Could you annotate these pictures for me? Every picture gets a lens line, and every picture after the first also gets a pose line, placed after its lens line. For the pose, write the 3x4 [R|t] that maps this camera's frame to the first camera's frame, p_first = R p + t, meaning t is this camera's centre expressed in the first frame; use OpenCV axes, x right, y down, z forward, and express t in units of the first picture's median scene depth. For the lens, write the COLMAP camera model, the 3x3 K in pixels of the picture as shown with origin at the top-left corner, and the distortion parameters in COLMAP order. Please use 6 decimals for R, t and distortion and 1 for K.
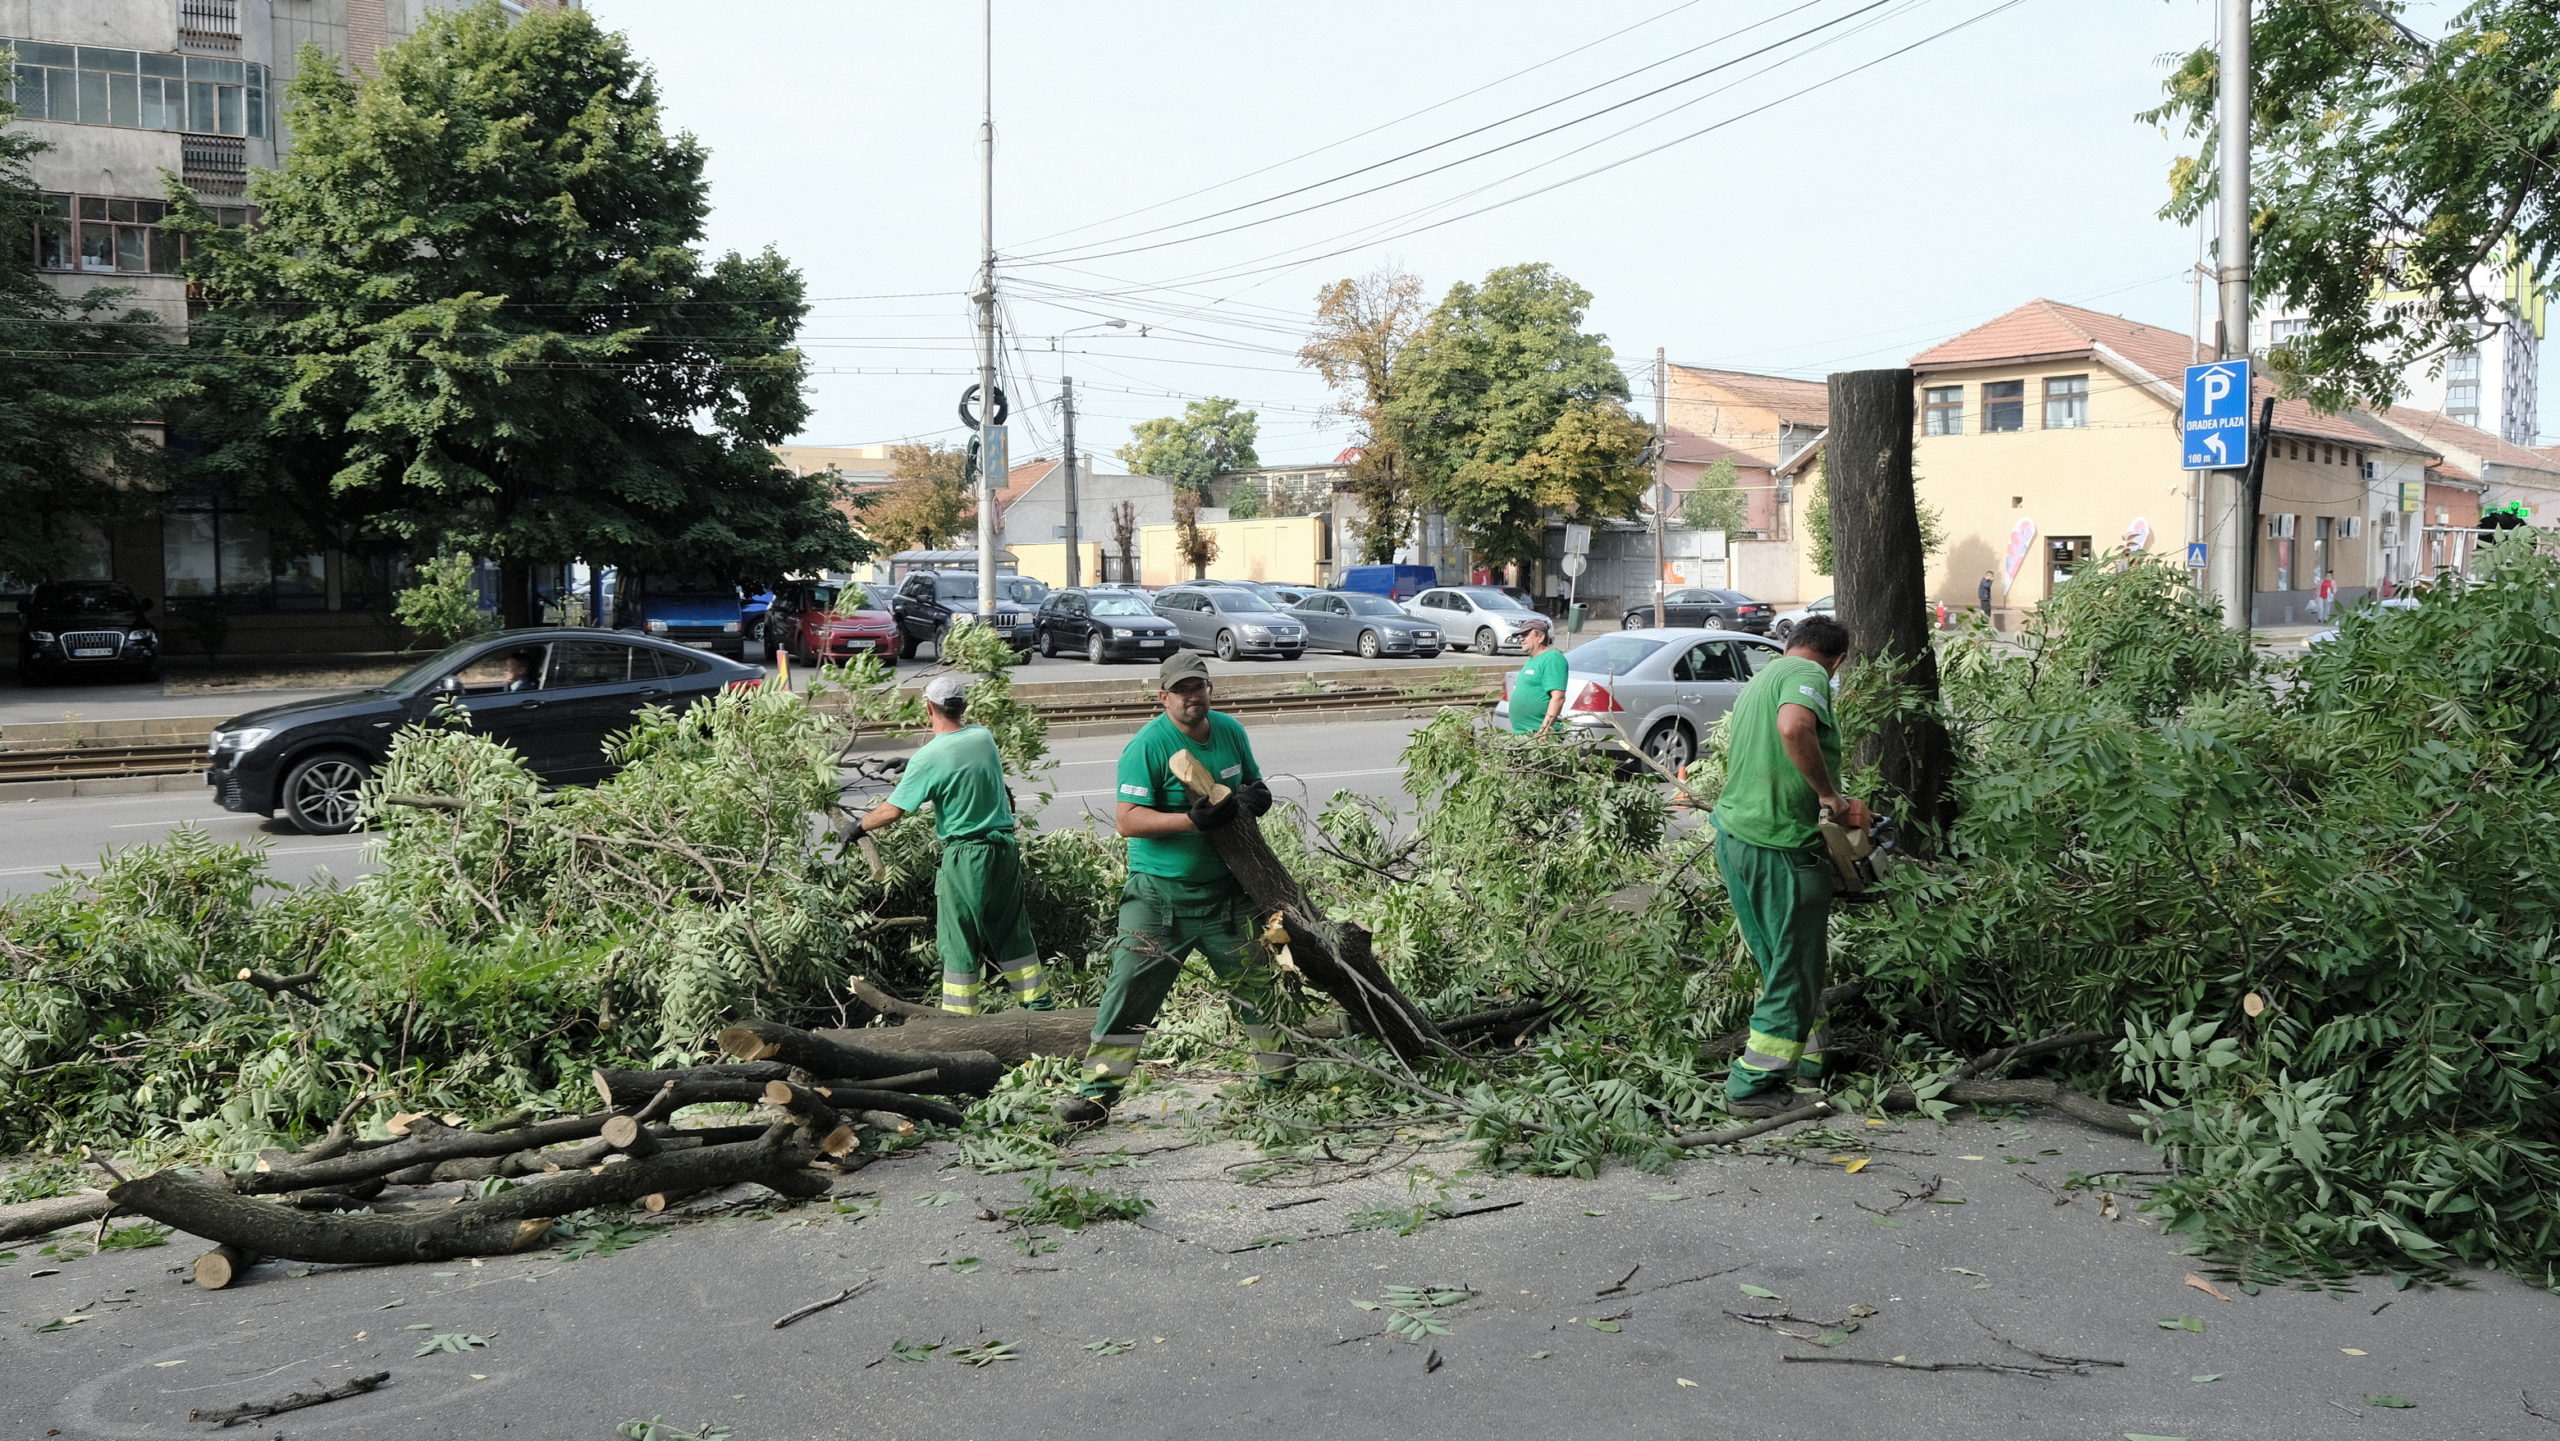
lens RADIAL K [[1916.8, 0, 1277.3], [0, 1916.8, 708.4], [0, 0, 1]] dist [-0.008051, -0.021060]
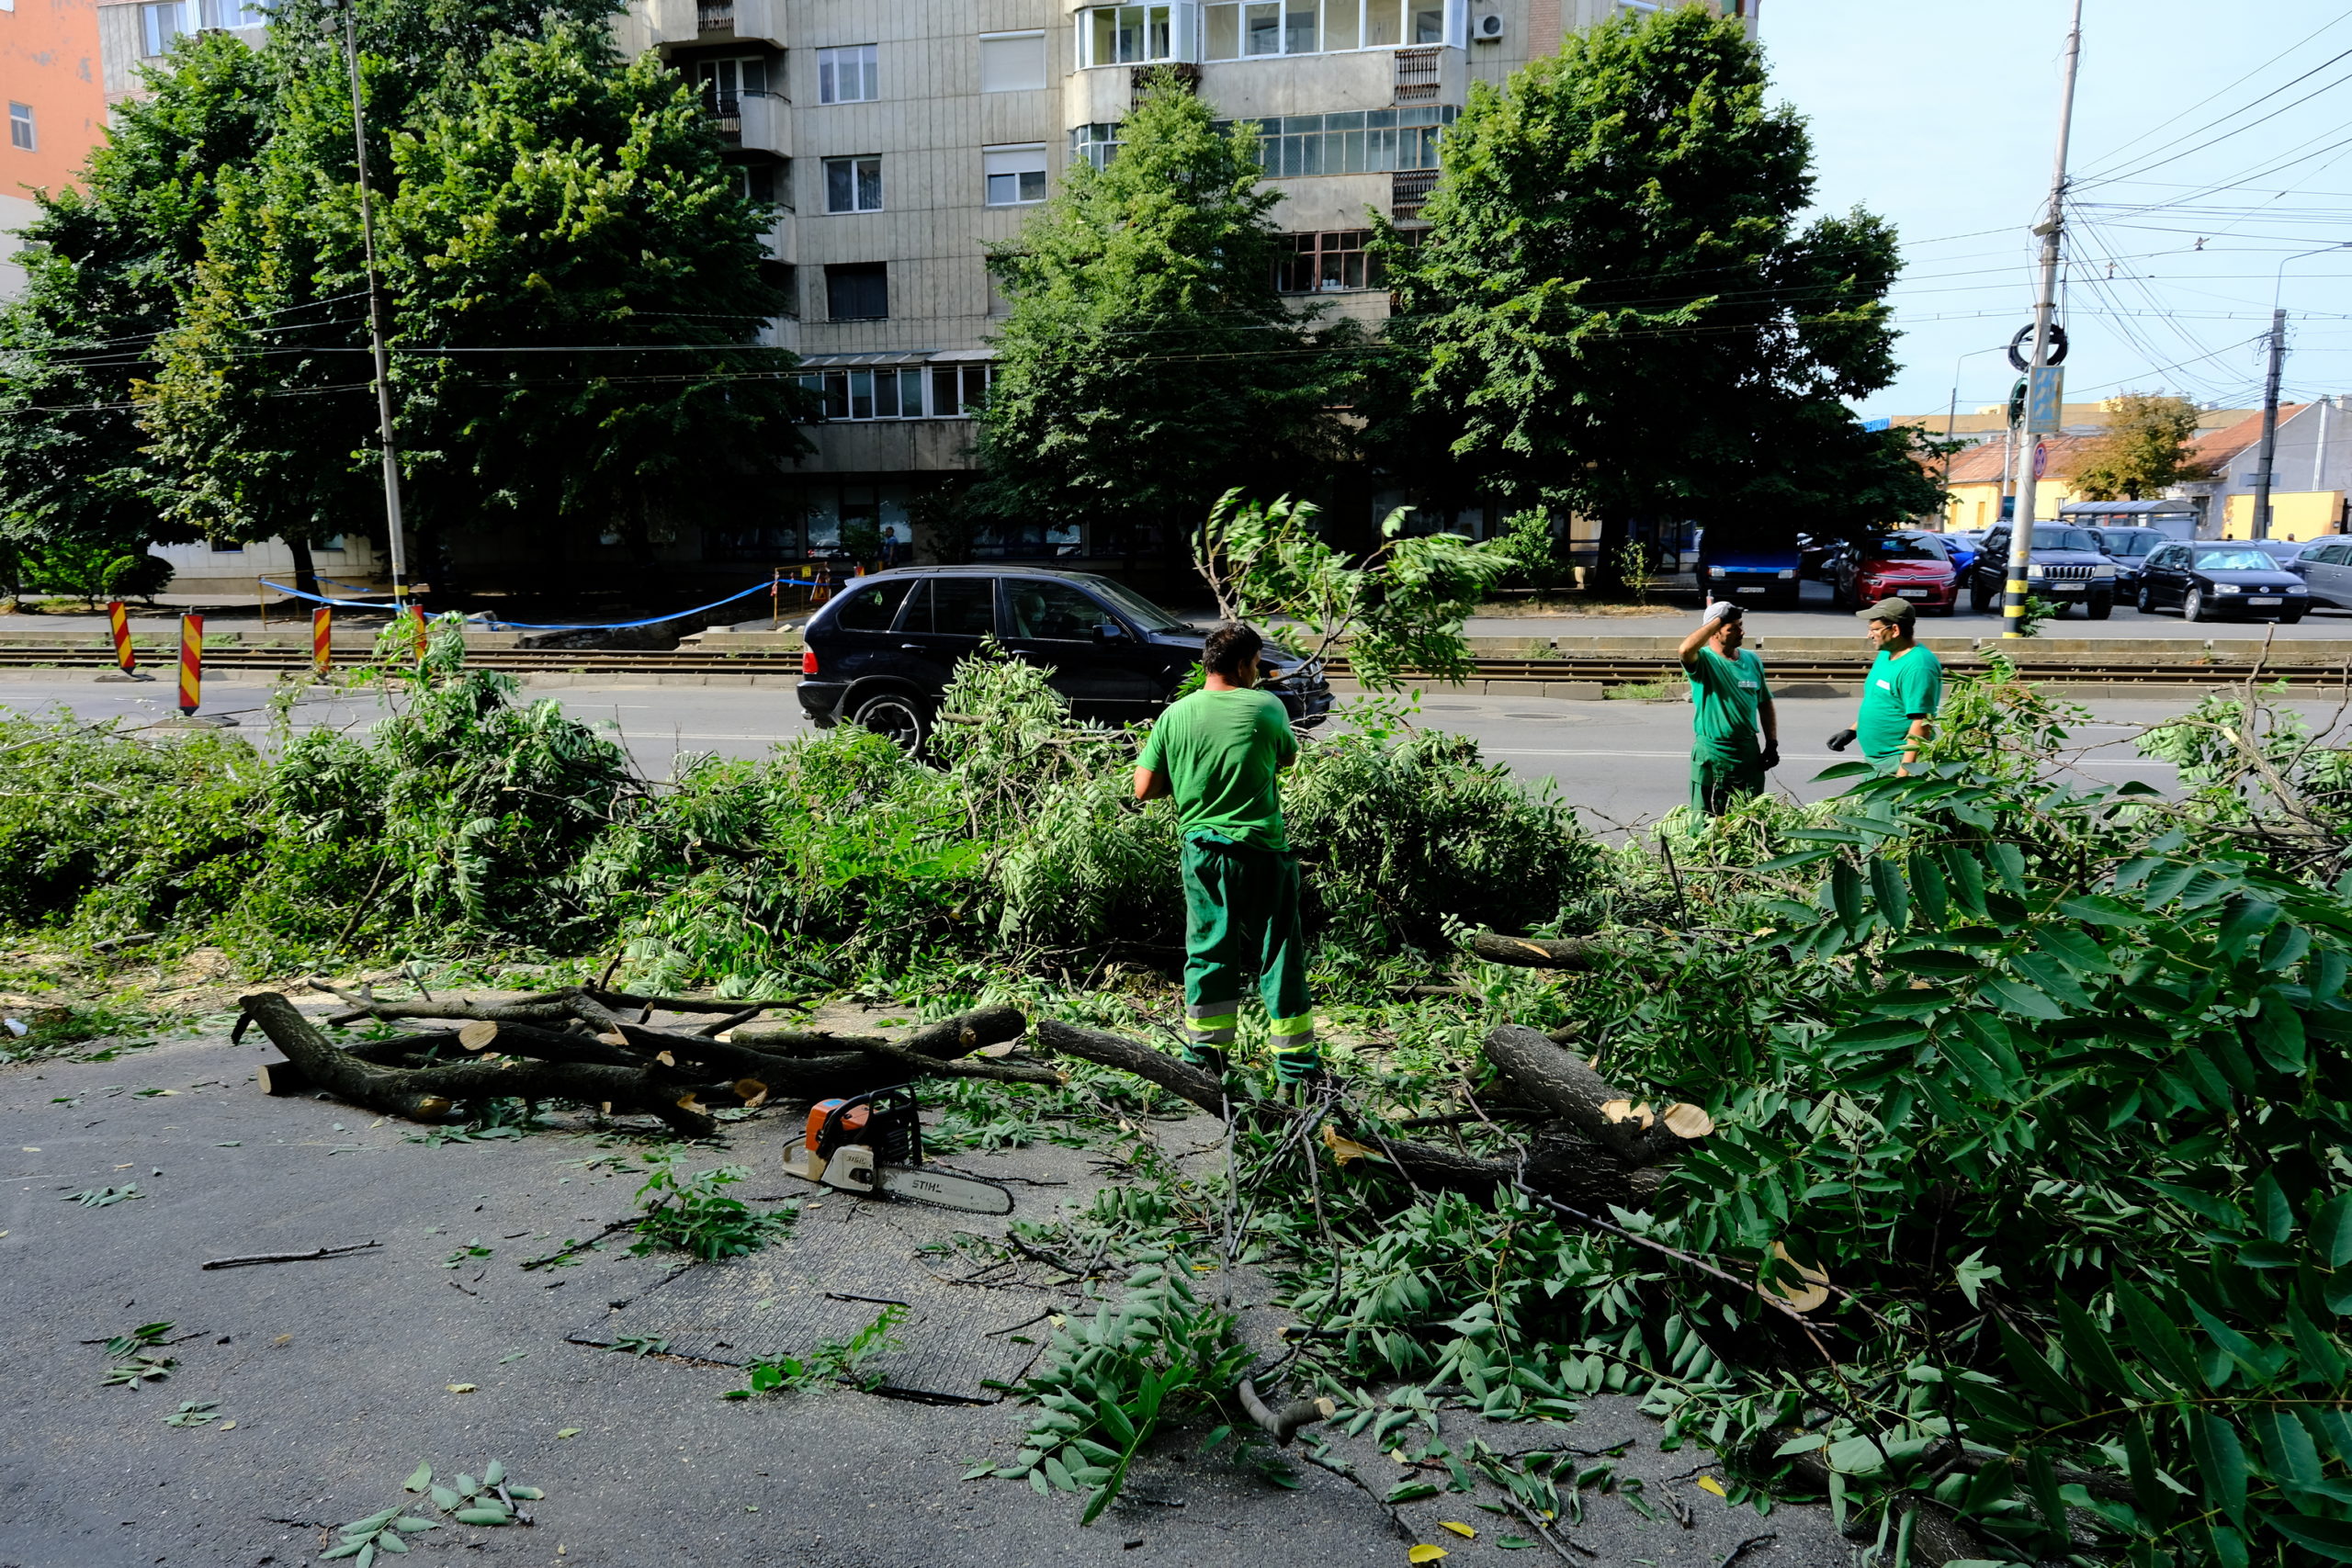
lens RADIAL K [[1597.2, 0, 1163.1], [0, 1597.2, 825.2], [0, 0, 1]] dist [-0.018443, 0.026512]
pose [[0.733760, 0.123868, -0.668022, 0.070184], [-0.046244, 0.990065, 0.132788, -0.004597], [0.677833, -0.066543, 0.732198, 0.081196]]
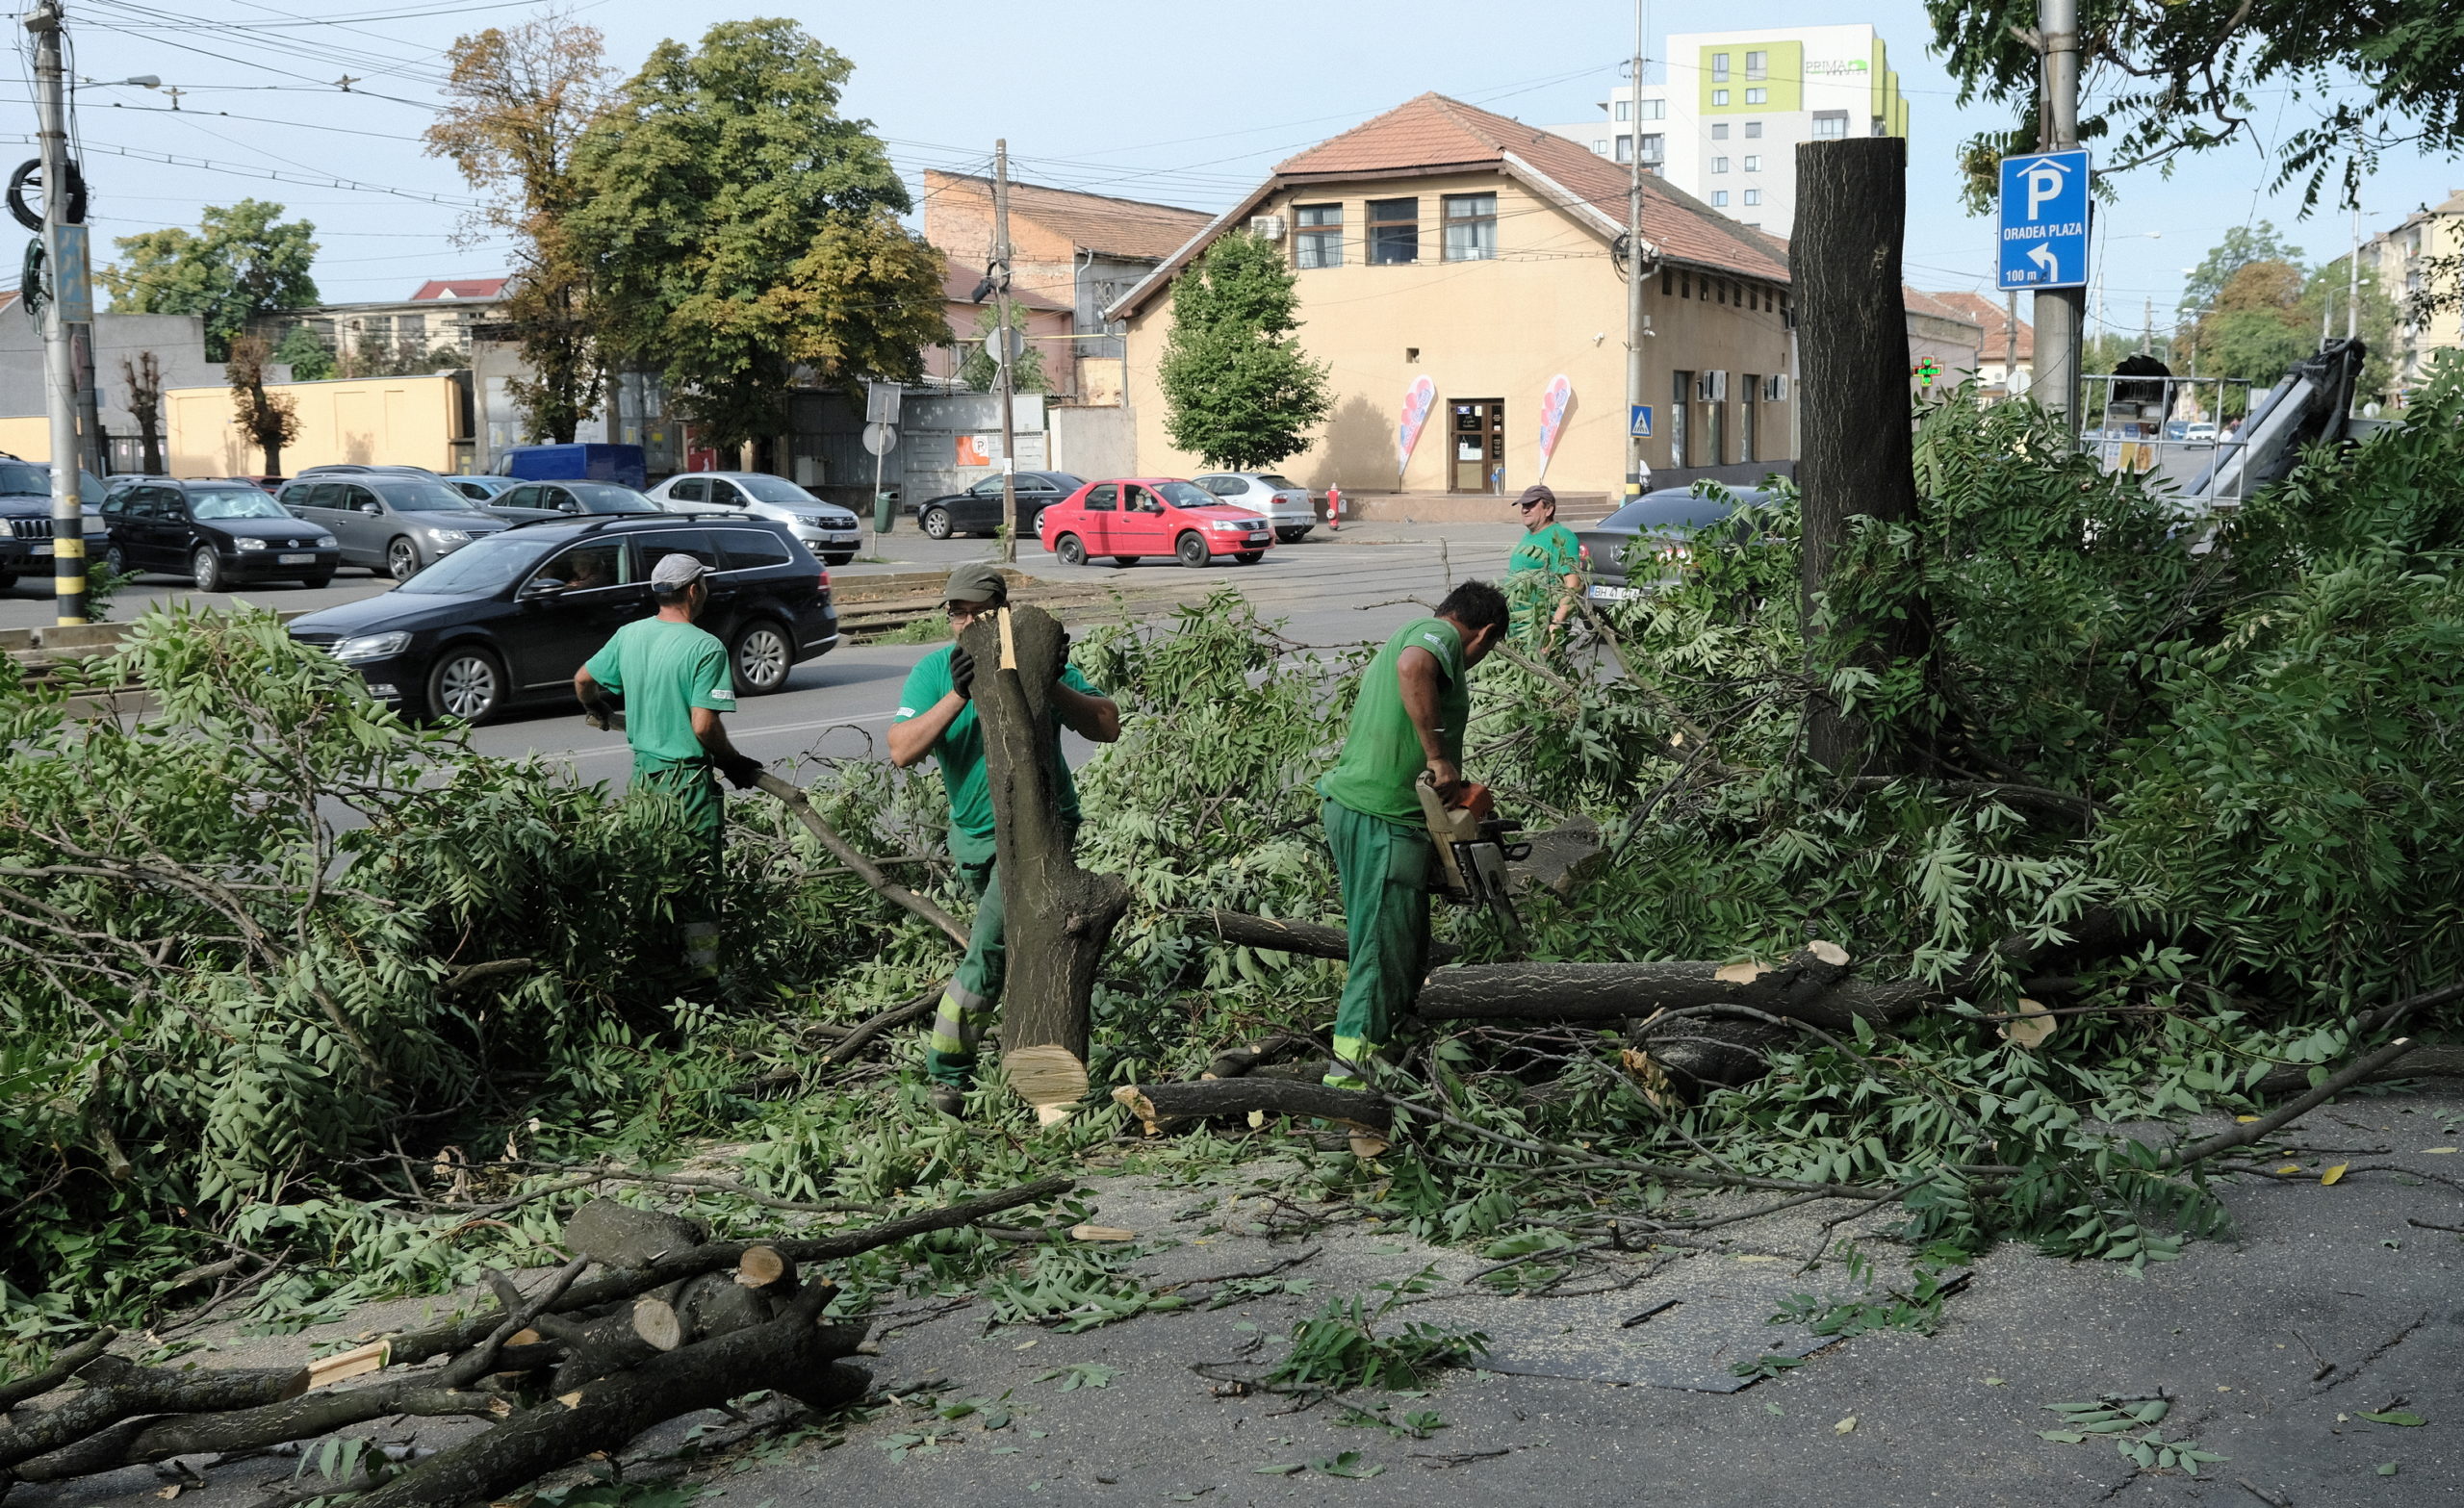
lens RADIAL K [[2611.9, 0, 1239.9], [0, 2611.9, 747.2], [0, 0, 1]] dist [-0.000359, 0.000000]
pose [[0.943513, -0.045517, 0.328194, -0.057055], [0.032430, 0.998450, 0.045242, 0.001486], [-0.329744, -0.032043, 0.943526, 0.024117]]
